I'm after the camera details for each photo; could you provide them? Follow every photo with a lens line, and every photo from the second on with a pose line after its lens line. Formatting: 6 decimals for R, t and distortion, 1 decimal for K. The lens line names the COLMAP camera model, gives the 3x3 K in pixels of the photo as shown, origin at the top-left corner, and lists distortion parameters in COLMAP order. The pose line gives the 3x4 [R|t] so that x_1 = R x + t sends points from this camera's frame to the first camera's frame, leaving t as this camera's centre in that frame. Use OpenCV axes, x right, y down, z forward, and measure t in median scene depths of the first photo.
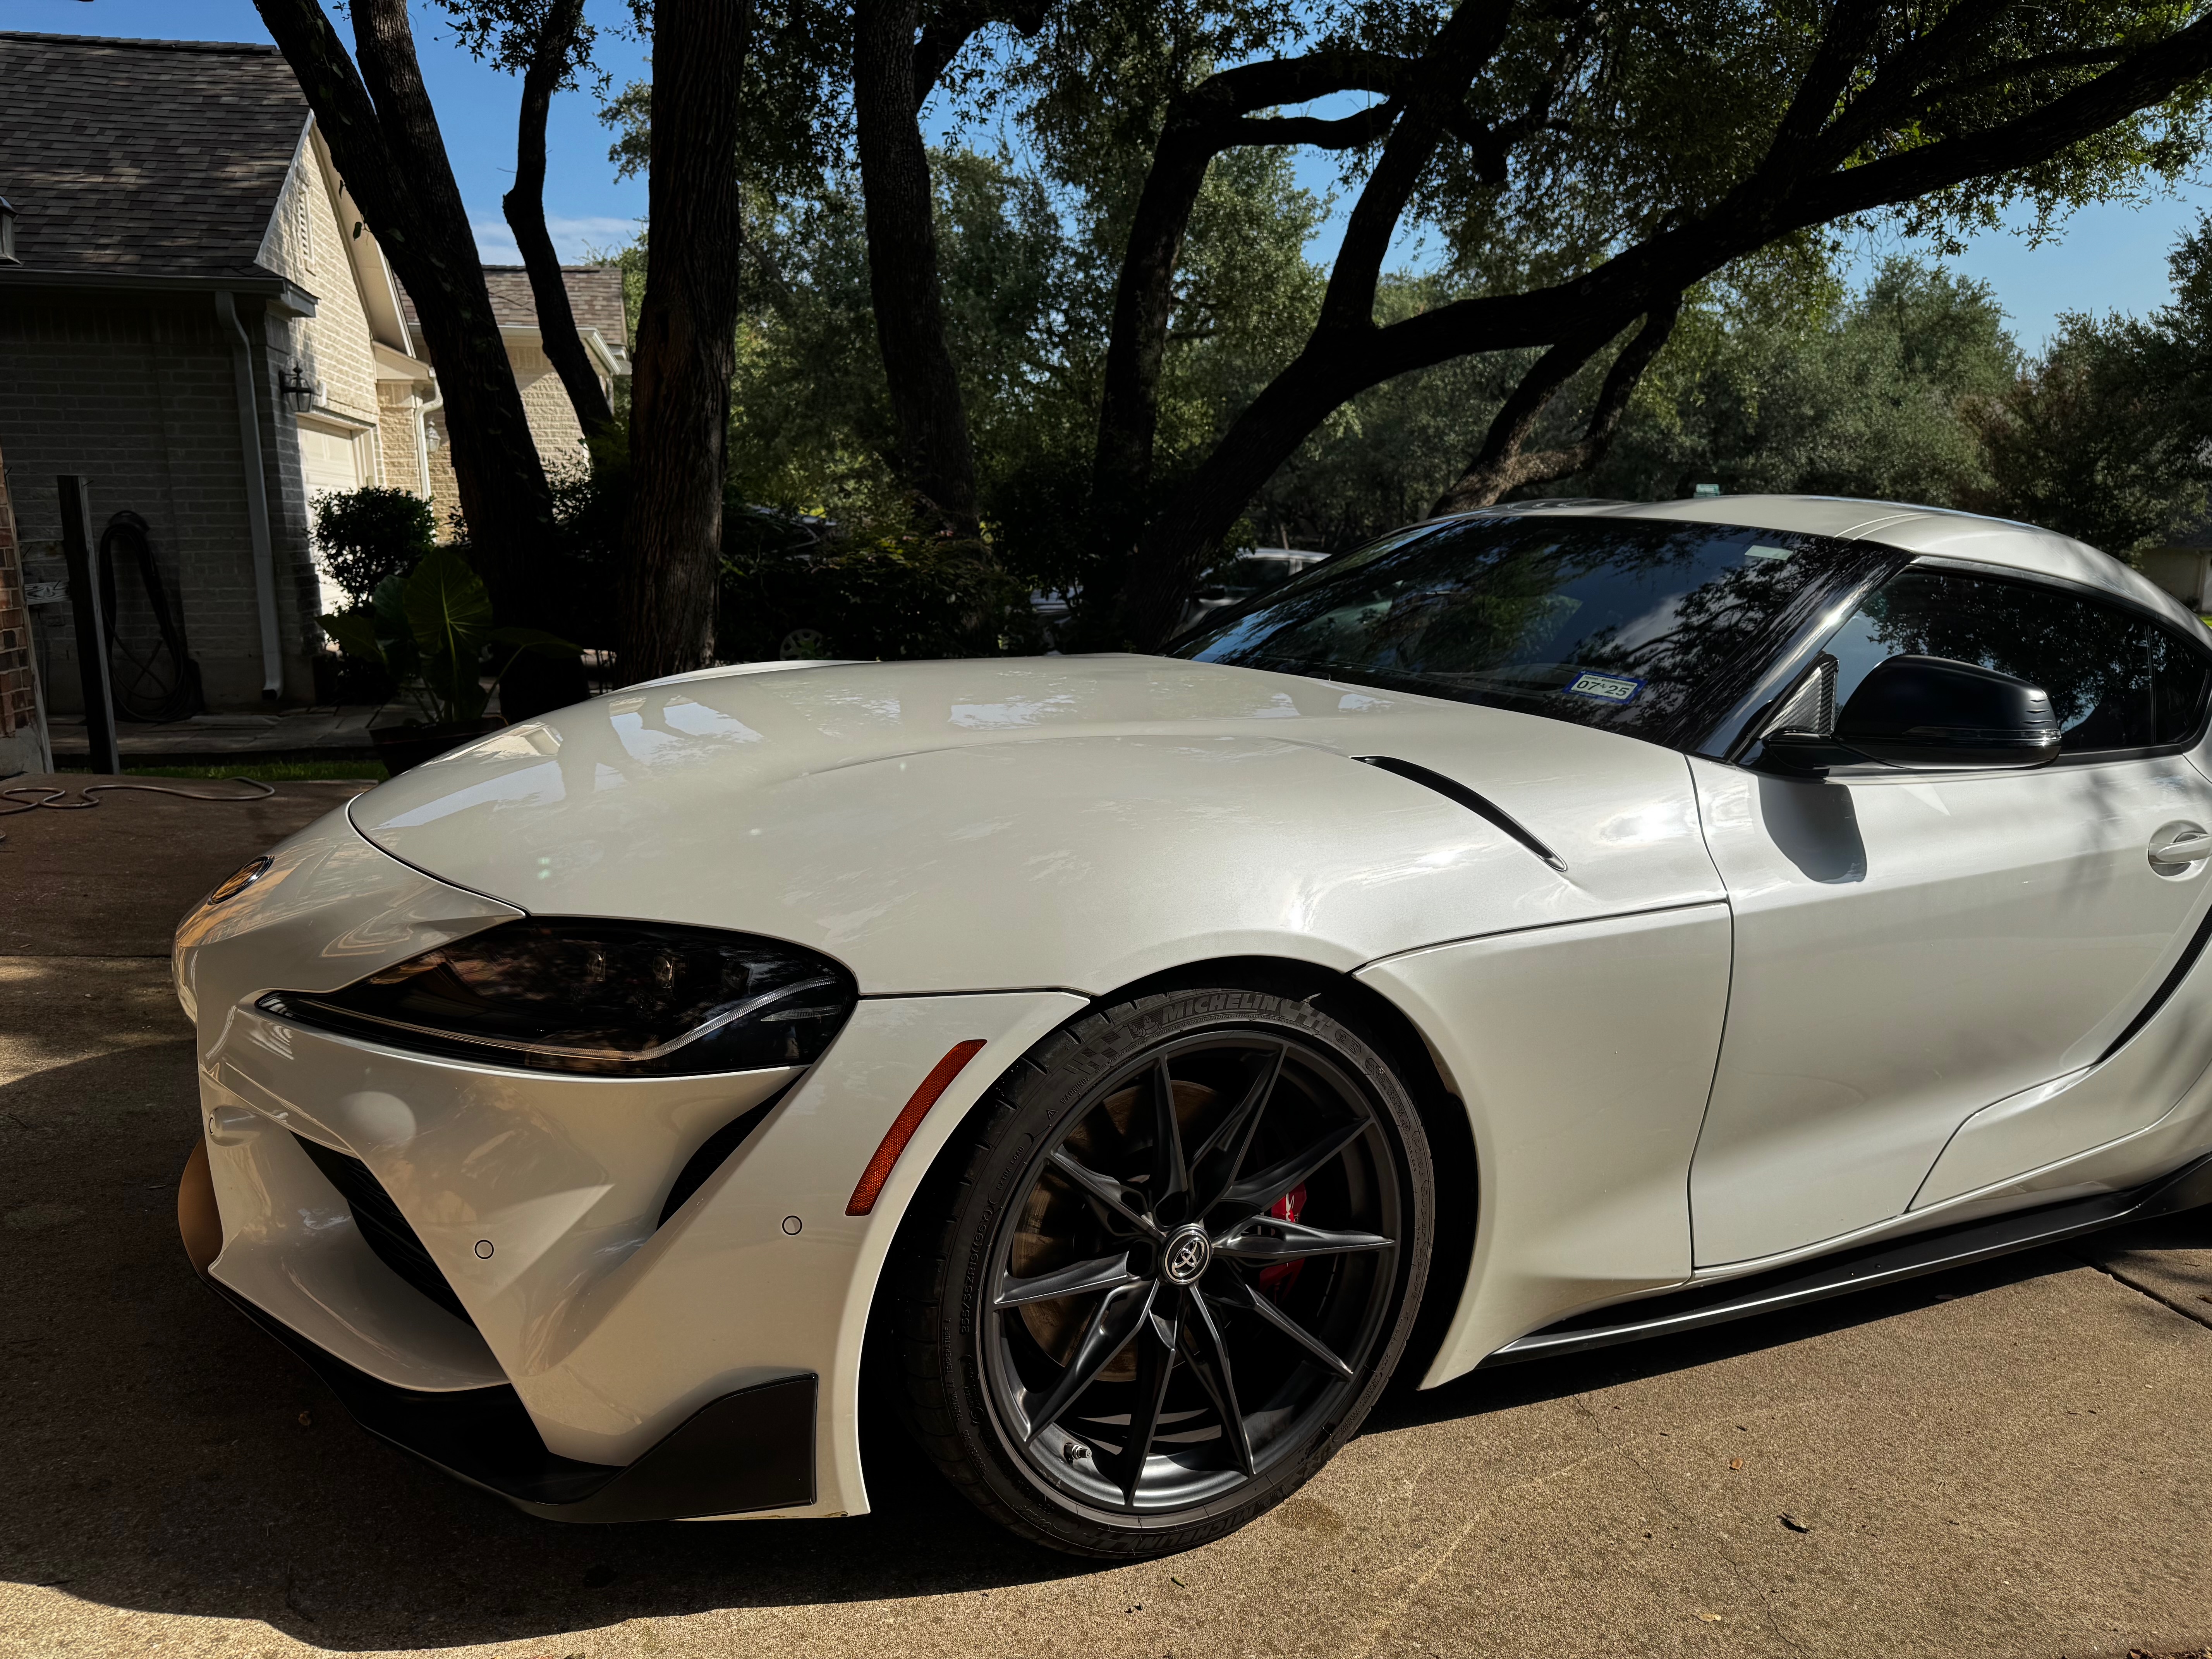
lens RADIAL K [[1564.7, 0, 1106.0], [0, 1564.7, 829.5], [0, 0, 1]] dist [0.036199, -0.054499]
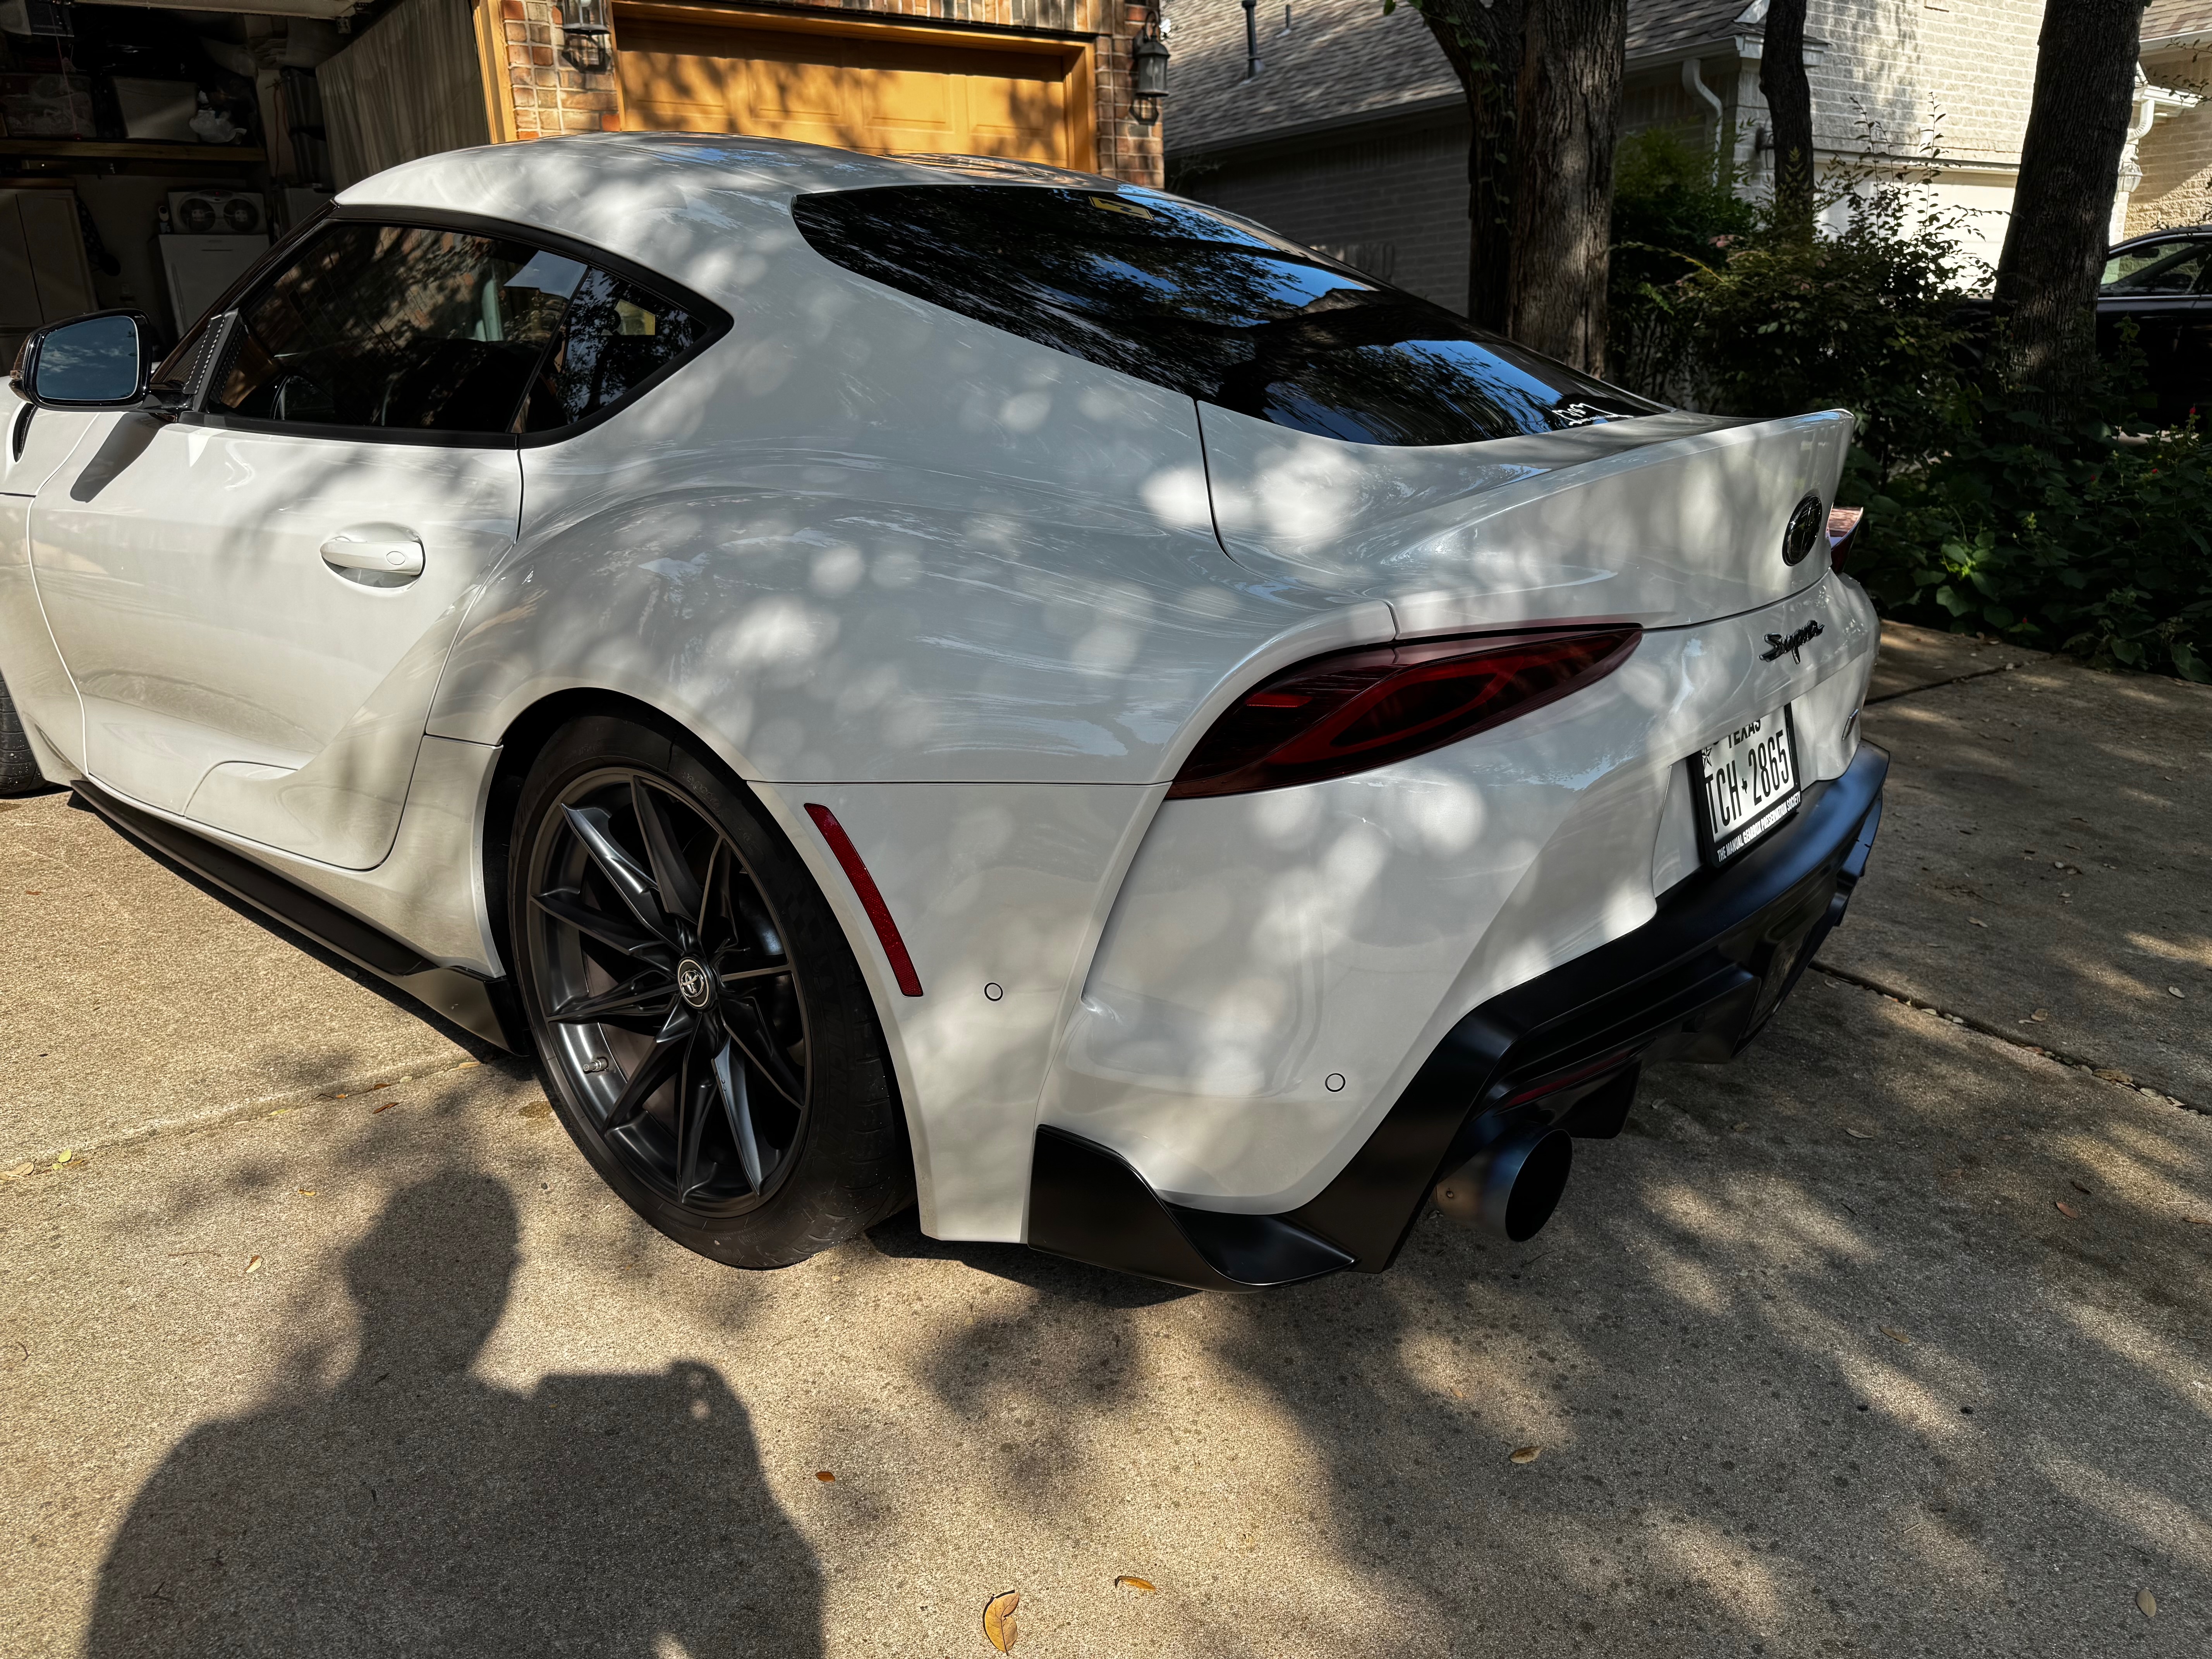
lens RADIAL K [[1569.1, 0, 1107.4], [0, 1569.1, 816.0], [0, 0, 1]] dist [0.036141, -0.049524]
pose [[0.377192, 0.242484, -0.893828, 0.584038], [-0.132973, 0.969296, 0.206844, -0.027442], [0.916539, 0.040835, 0.397854, 0.385689]]
